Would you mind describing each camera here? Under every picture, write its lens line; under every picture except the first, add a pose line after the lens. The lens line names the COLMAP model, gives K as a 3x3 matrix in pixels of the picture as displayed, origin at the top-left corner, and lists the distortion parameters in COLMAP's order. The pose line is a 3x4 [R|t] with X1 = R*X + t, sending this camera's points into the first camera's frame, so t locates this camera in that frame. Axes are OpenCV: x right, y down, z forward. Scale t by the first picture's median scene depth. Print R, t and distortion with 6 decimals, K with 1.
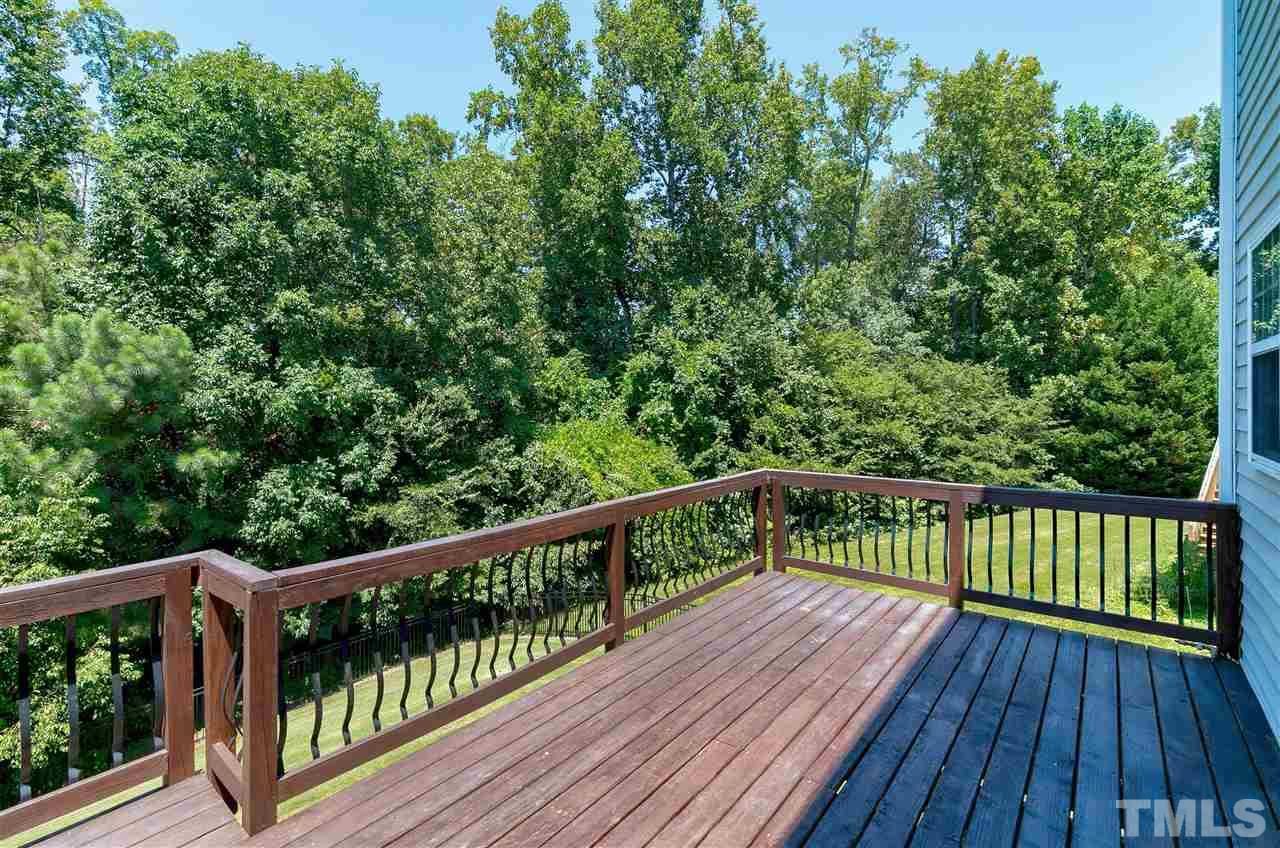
lens RADIAL K [[593.0, 0, 627.6], [0, 593.0, 398.2], [0, 0, 1]] dist [0.002899, 0.000133]
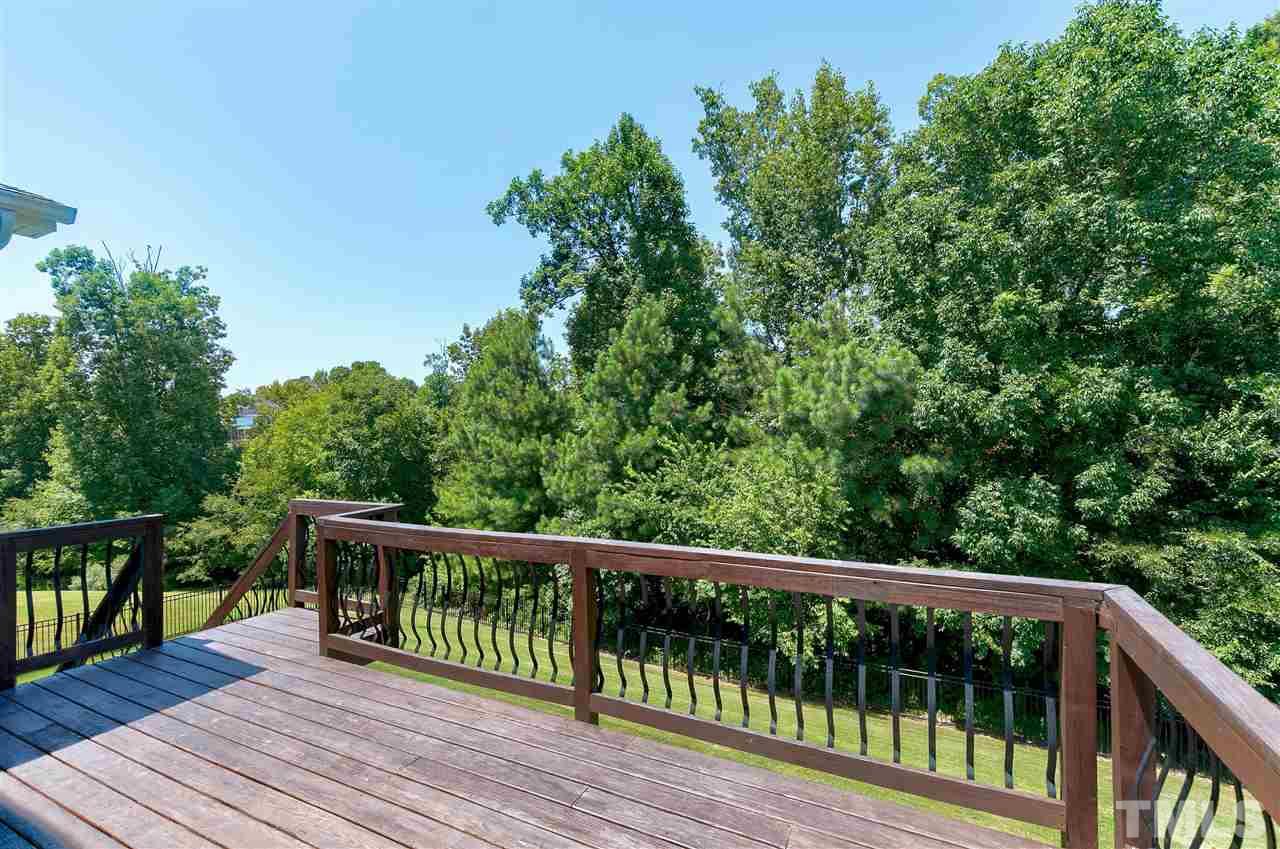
lens RADIAL K [[582.0, 0, 641.4], [0, 582.0, 419.9], [0, 0, 1]] dist [0.007556, -0.000262]
pose [[0.213707, 0.004572, -0.976887, 0.154055], [0.018069, 0.999799, 0.008632, 0.001092], [0.976731, -0.019496, 0.213581, 0.183855]]
